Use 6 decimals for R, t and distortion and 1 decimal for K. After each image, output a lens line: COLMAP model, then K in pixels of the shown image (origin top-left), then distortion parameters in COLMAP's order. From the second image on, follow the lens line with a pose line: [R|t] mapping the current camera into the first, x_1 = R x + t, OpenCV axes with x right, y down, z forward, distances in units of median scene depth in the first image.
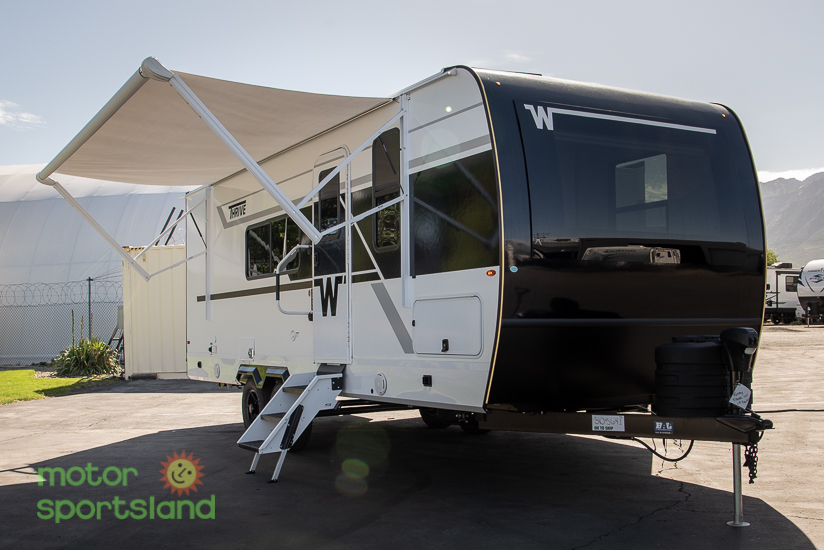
lens RADIAL K [[1015.7, 0, 335.6], [0, 1015.7, 219.3], [0, 0, 1]] dist [-0.077197, 0.000000]
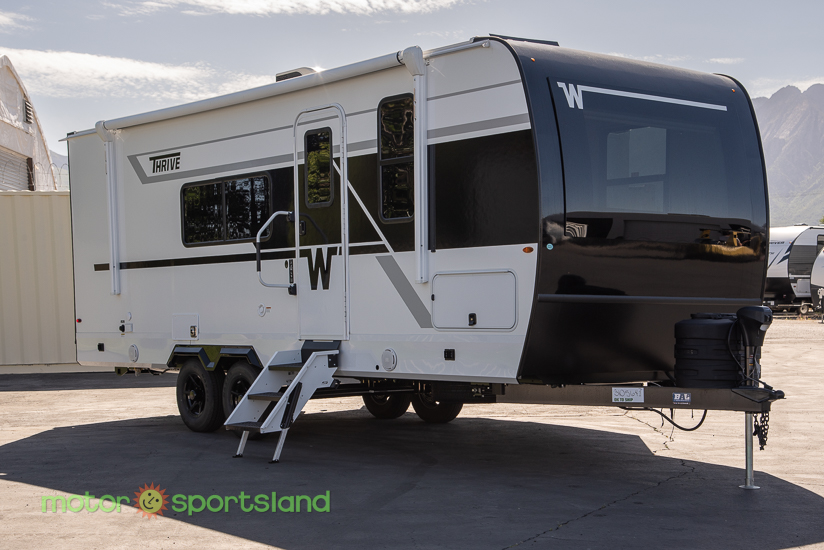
lens RADIAL K [[1525.8, 0, 414.4], [0, 1525.8, 277.6], [0, 0, 1]] dist [0.194635, 0.000000]
pose [[0.973394, 0.015230, 0.228629, -0.264874], [-0.034341, 0.996216, 0.079844, -0.033136], [-0.226548, -0.085572, 0.970234, -0.413542]]
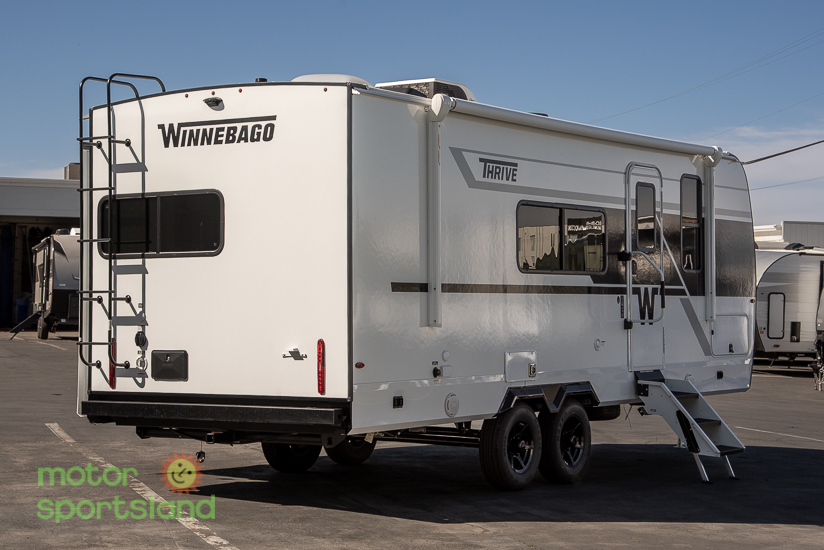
lens RADIAL K [[1525.8, 0, 397.0], [0, 1525.8, 218.6], [0, 0, 1]] dist [0.194635, 0.000000]
pose [[-0.497911, 0.070089, 0.864391, -1.388405], [-0.084935, 0.987996, -0.129036, 0.236816], [-0.863059, -0.137665, -0.485981, 2.222247]]
